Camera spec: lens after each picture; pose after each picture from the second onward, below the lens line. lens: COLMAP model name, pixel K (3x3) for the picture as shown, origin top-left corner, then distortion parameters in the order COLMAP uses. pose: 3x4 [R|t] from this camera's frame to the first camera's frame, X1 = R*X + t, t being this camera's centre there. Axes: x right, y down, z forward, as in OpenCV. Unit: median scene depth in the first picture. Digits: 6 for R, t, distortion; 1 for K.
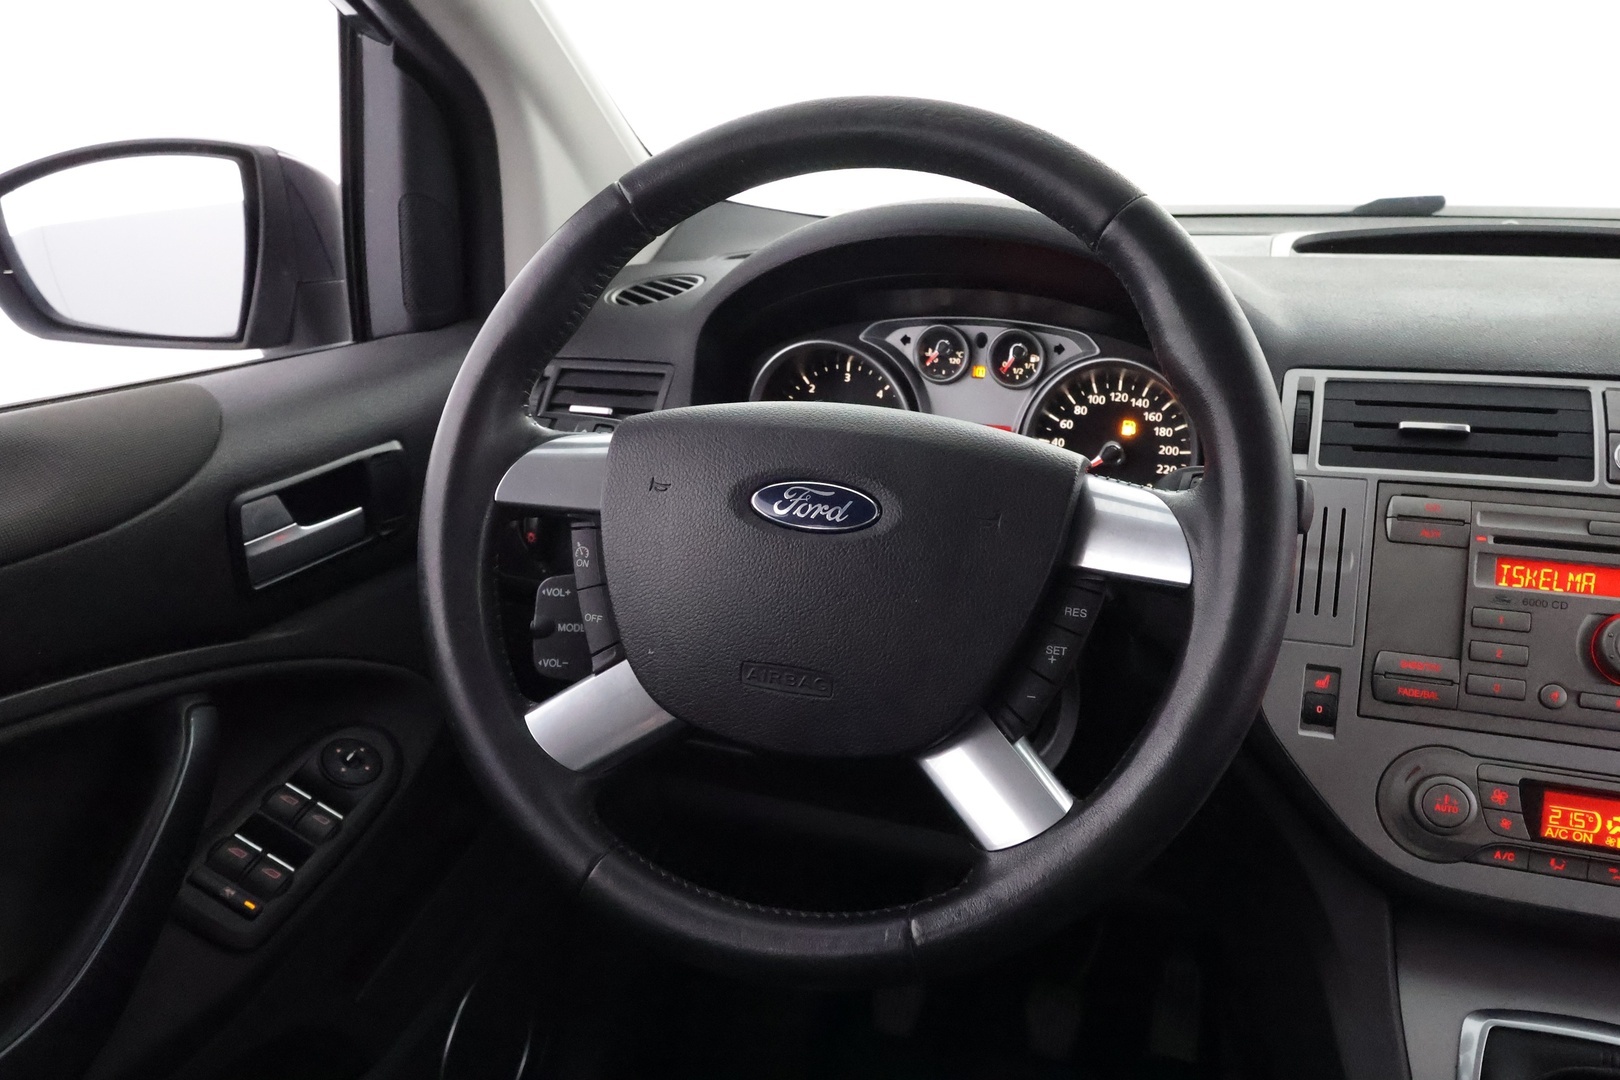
lens RADIAL K [[1268.5, 0, 808.1], [0, 1268.5, 532.0], [0, 0, 1]] dist [-0.012762, 0.001987]
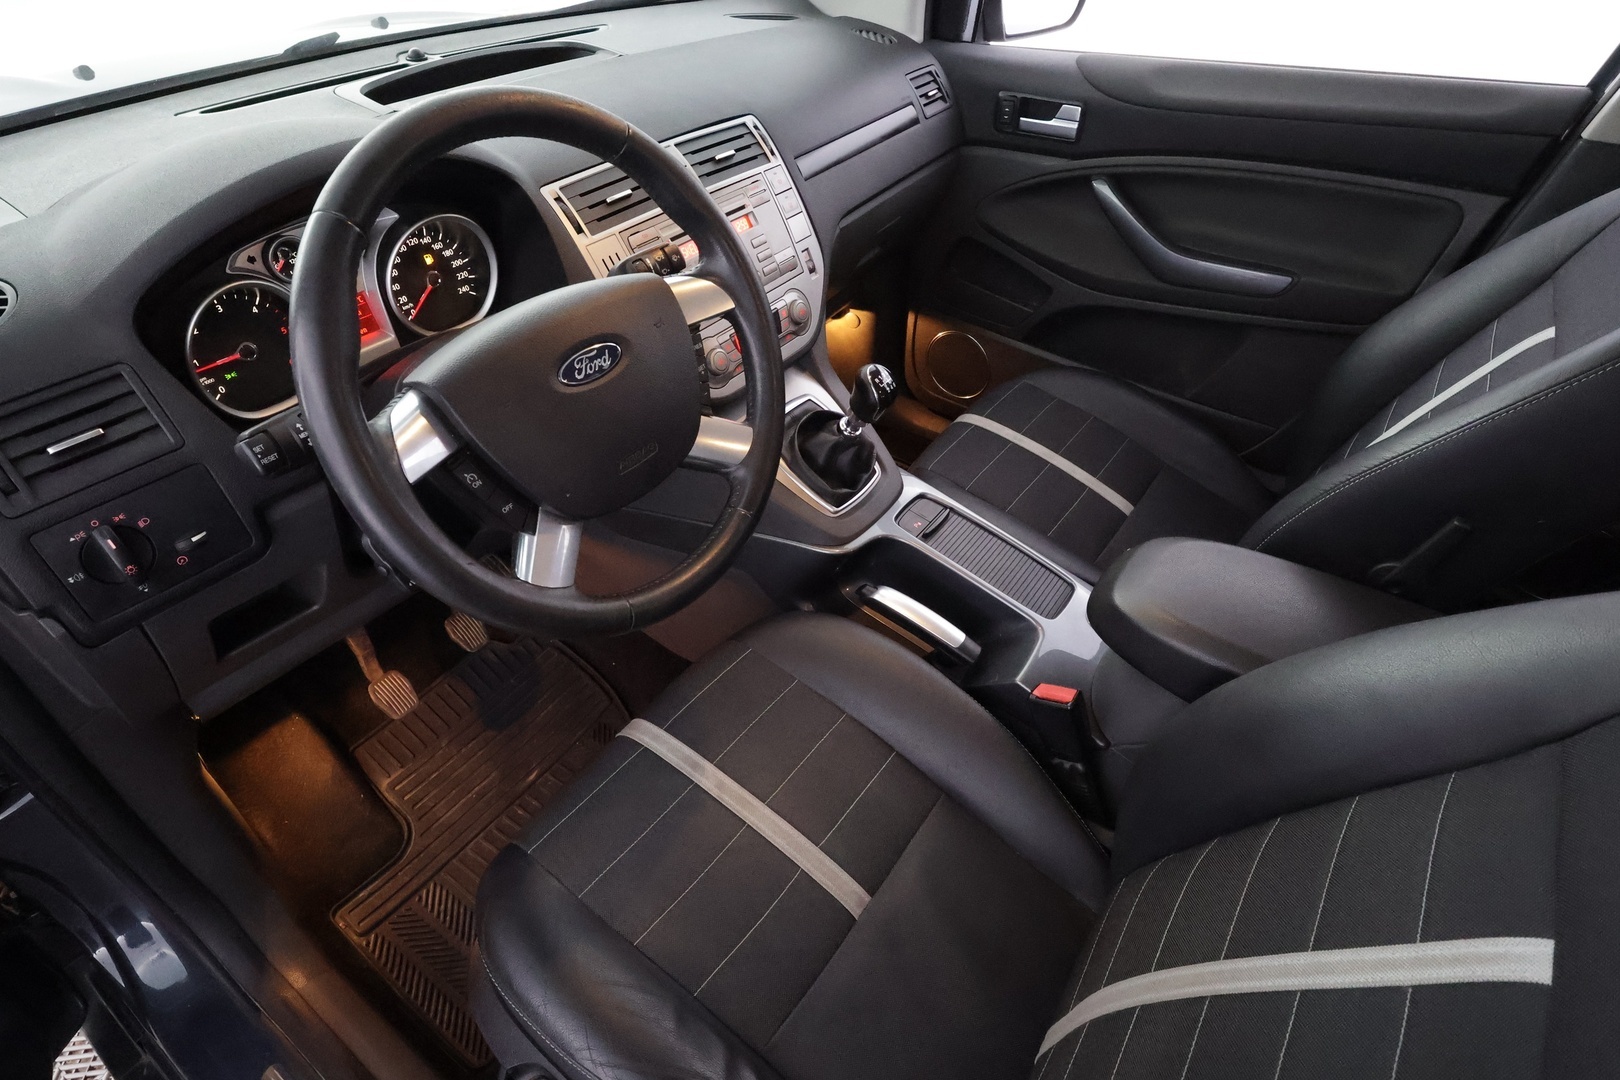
lens RADIAL K [[852.6, 0, 805.7], [0, 852.6, 539.4], [0, 0, 1]] dist [0.002376, -0.000165]
pose [[0.278929, -0.617381, 0.735553, -0.738099], [0.299692, 0.783661, 0.544114, -0.304486], [-0.912350, 0.068670, 0.403610, 0.248544]]
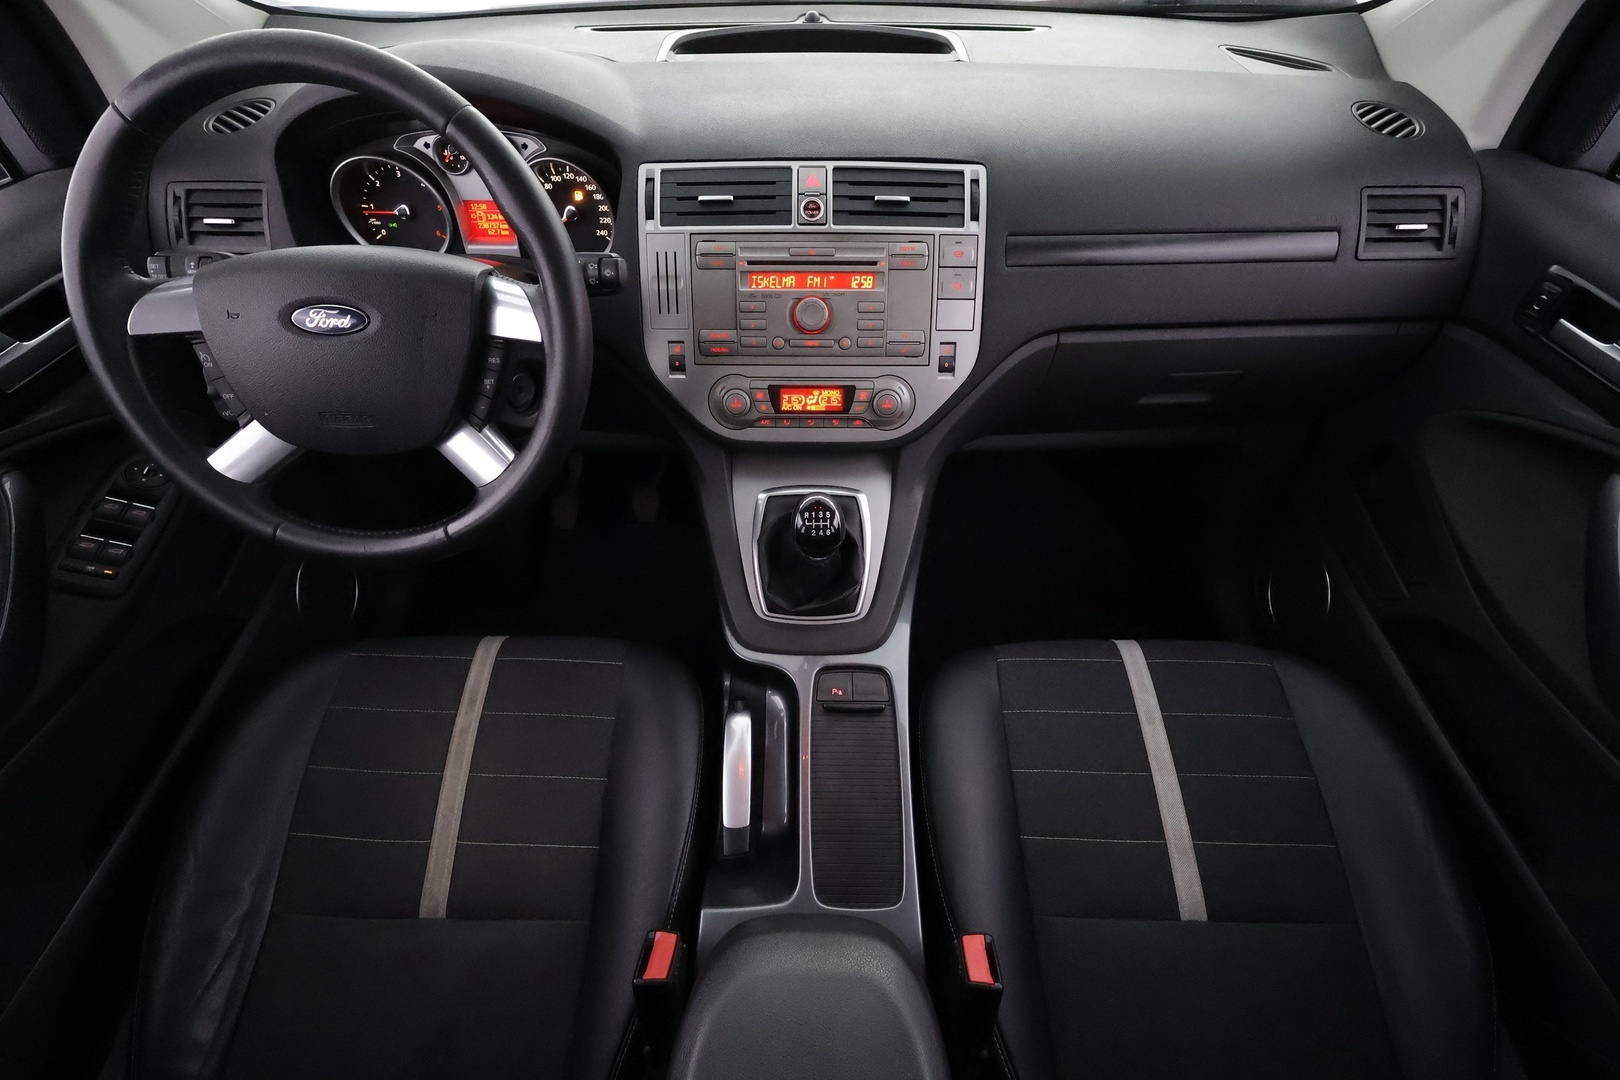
lens RADIAL K [[744.9, 0, 811.5], [0, 744.9, 541.7], [0, 0, 1]] dist [0.001222, -0.000643]
pose [[0.947211, -0.225439, 0.227968, 0.274636], [0.097935, 0.880502, 0.463816, -0.134745], [-0.305288, -0.417006, 0.856099, -0.178871]]
